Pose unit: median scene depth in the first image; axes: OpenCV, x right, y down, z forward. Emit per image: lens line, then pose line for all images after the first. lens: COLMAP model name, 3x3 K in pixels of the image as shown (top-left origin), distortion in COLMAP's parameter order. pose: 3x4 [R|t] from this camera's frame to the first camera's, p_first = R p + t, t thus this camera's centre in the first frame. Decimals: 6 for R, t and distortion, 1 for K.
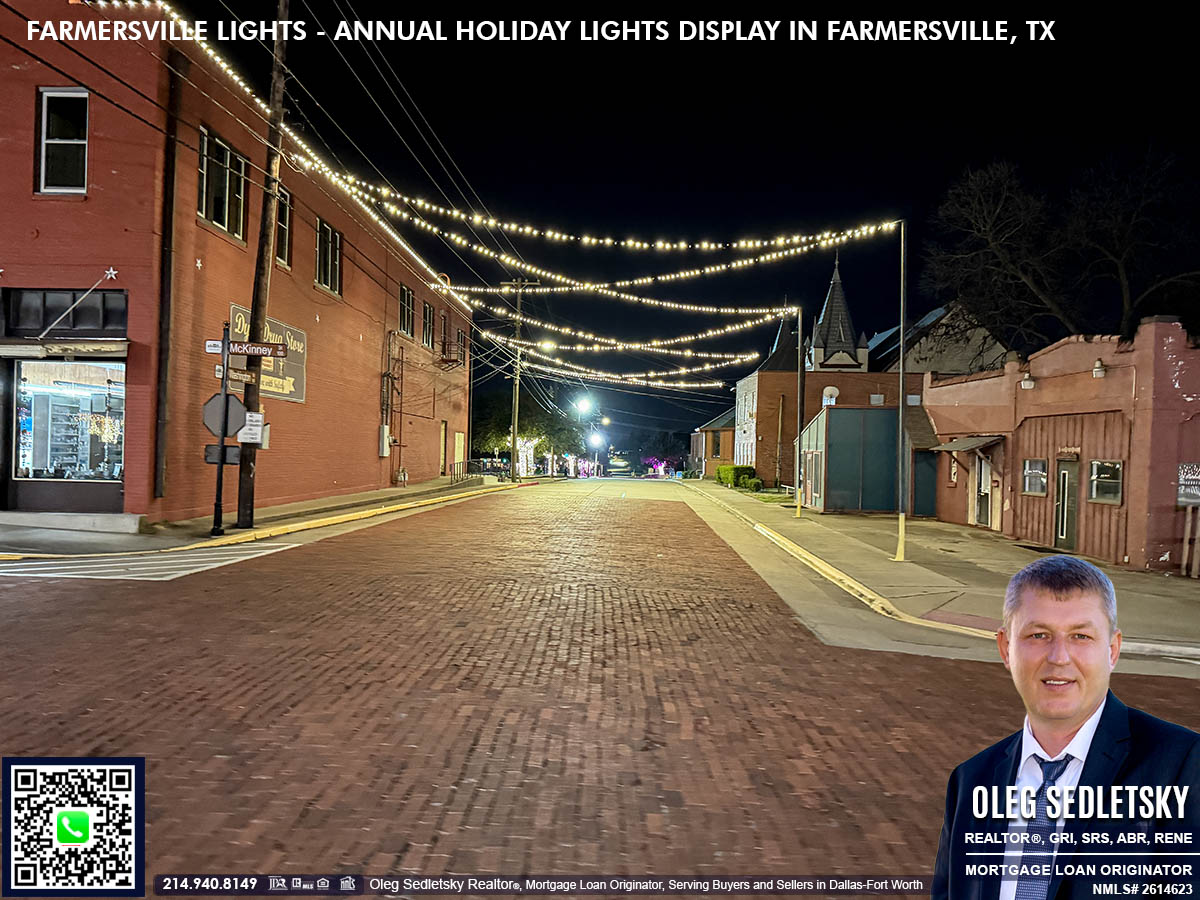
lens RADIAL K [[849.1, 0, 600.0], [0, 849.1, 450.0], [0, 0, 1]] dist [0.161654, -0.219034]
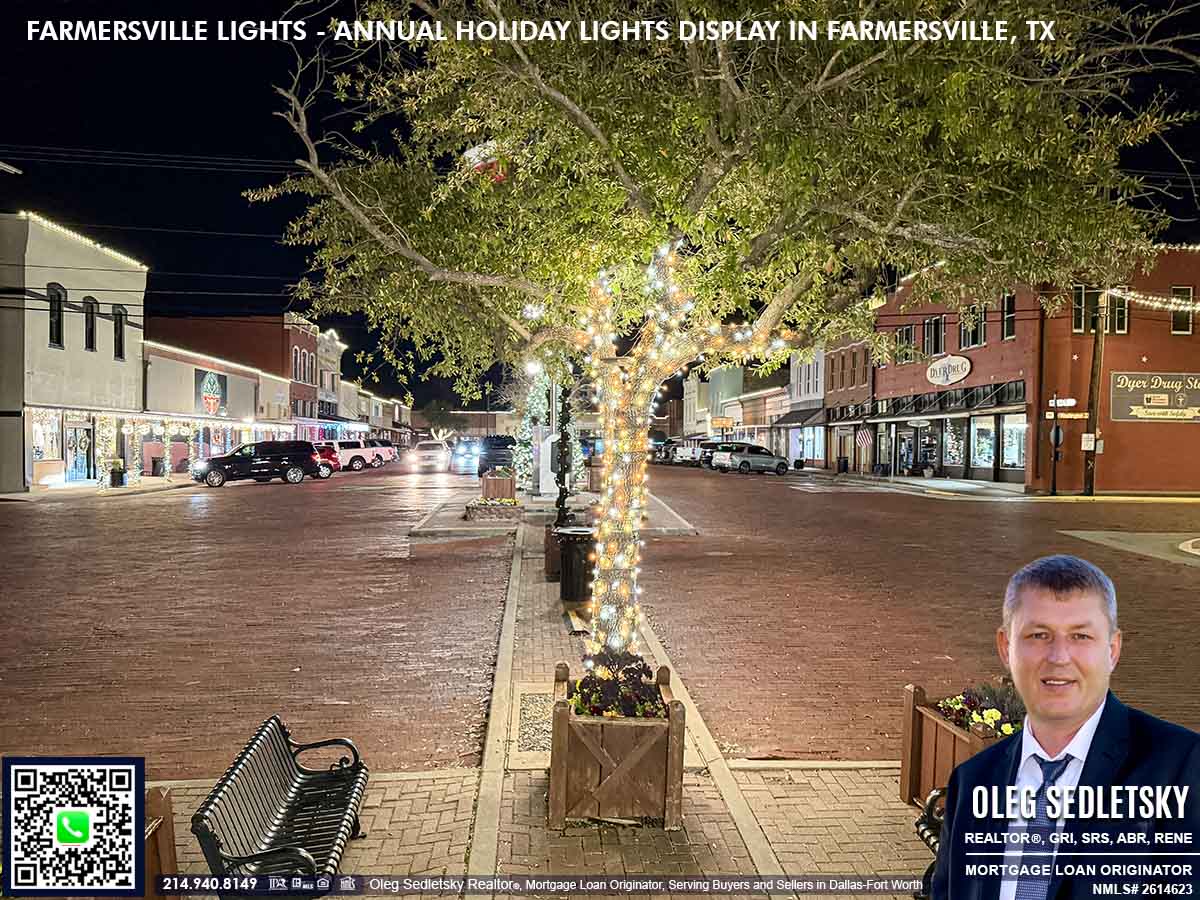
lens RADIAL K [[822.9, 0, 600.0], [0, 822.9, 450.0], [0, 0, 1]] dist [0.002976, 0.000684]
pose [[0.112820, -0.019937, -0.993415, 1.188620], [-0.006451, 0.999763, -0.020797, 0.033615], [0.993594, 0.008755, 0.112665, -0.234713]]
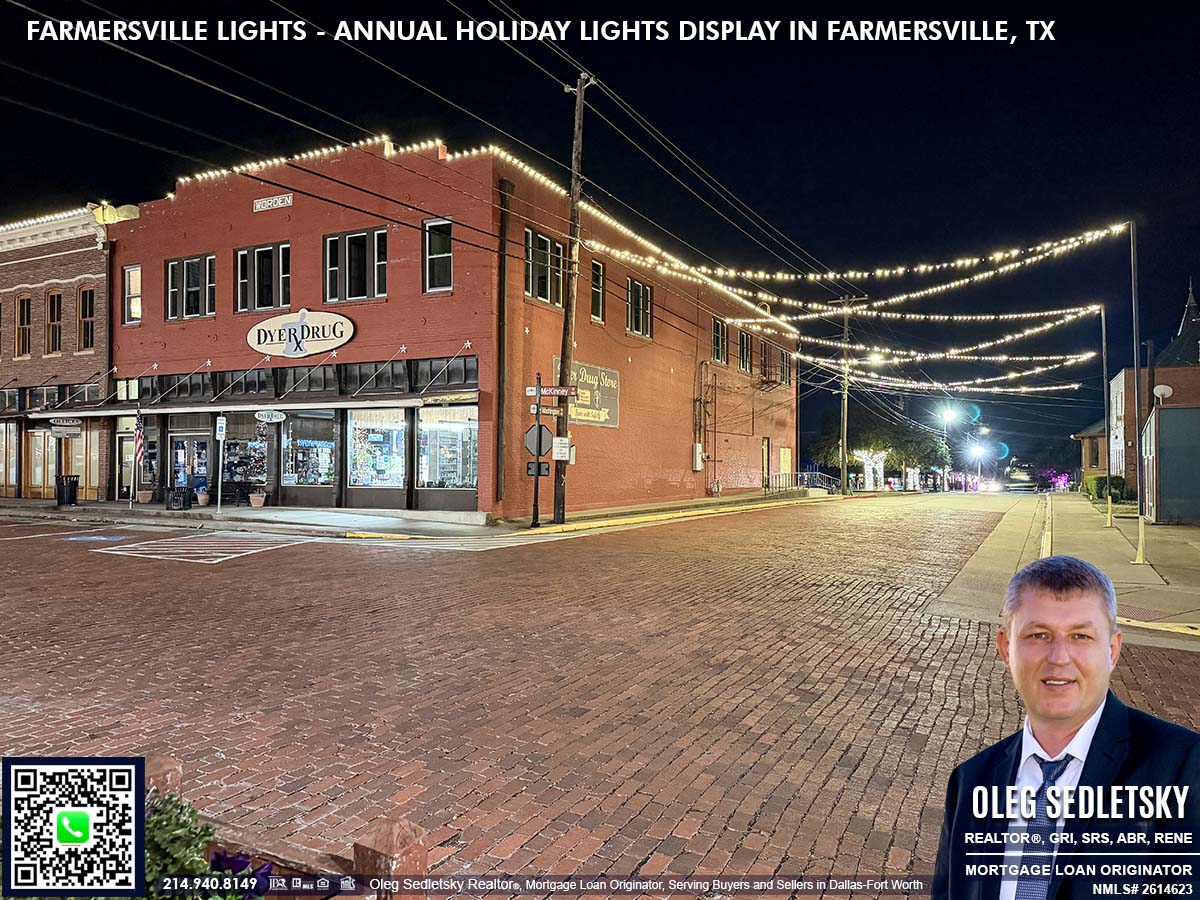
lens RADIAL K [[849.1, 0, 600.0], [0, 849.1, 450.0], [0, 0, 1]] dist [0.161654, -0.219034]
pose [[0.903652, -0.029326, -0.427263, 0.205831], [0.020789, 0.999480, -0.024633, 0.009382], [0.427763, 0.013377, 0.903792, -0.155343]]
